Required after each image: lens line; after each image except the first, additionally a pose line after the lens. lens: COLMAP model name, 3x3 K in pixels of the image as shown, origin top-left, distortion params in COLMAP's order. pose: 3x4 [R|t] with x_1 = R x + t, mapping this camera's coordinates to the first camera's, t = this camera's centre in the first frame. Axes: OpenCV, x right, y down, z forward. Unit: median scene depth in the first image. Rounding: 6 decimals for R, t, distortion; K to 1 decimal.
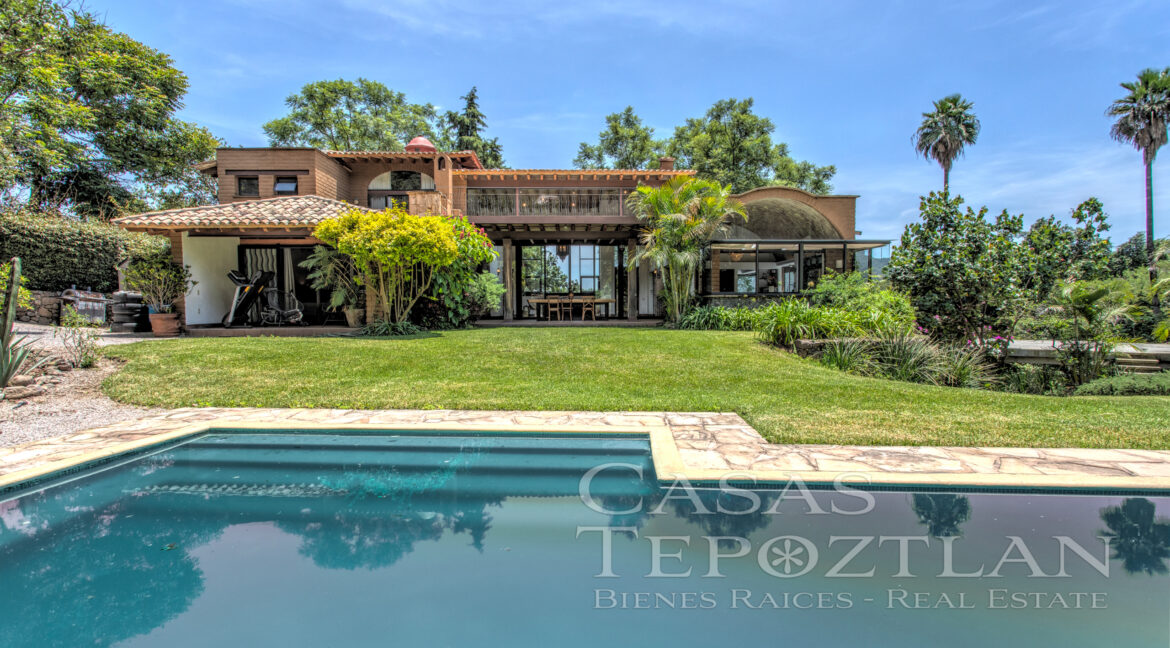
lens RADIAL K [[579.0, 0, 590.0], [0, 579.0, 339.3], [0, 0, 1]] dist [0.001592, 0.000299]
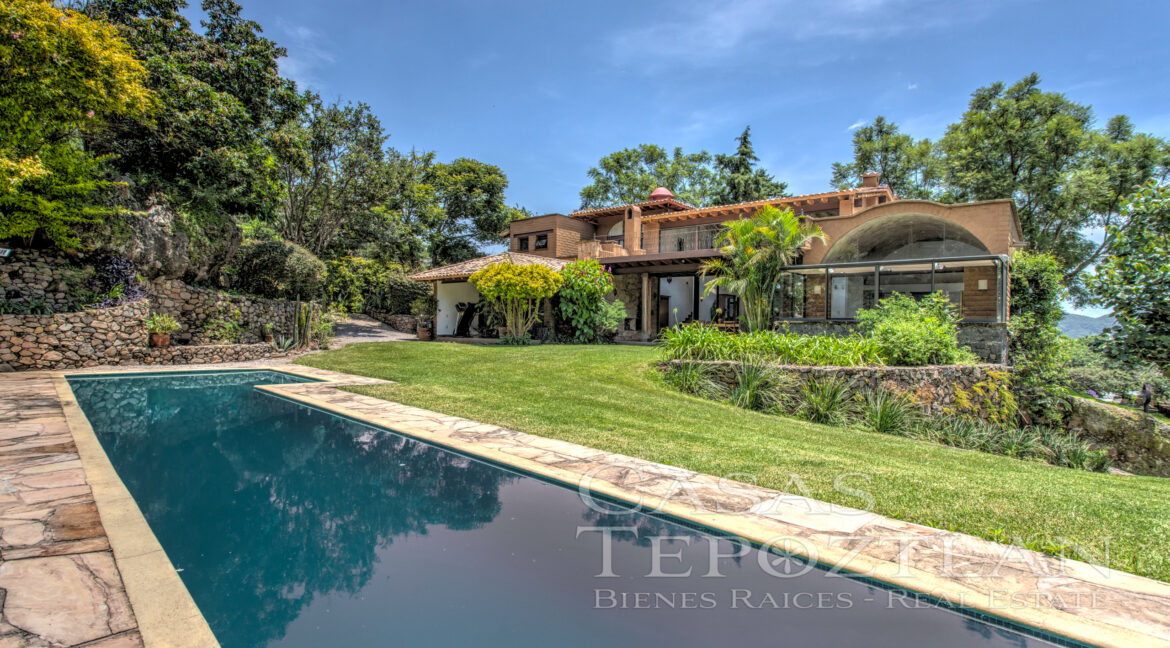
lens RADIAL K [[579.0, 0, 590.0], [0, 579.0, 339.3], [0, 0, 1]] dist [0.001592, 0.000299]
pose [[0.741723, 0.032880, -0.669900, 0.518223], [-0.055257, 0.998398, -0.012178, -0.010257], [0.668427, 0.046050, 0.742351, 0.016987]]
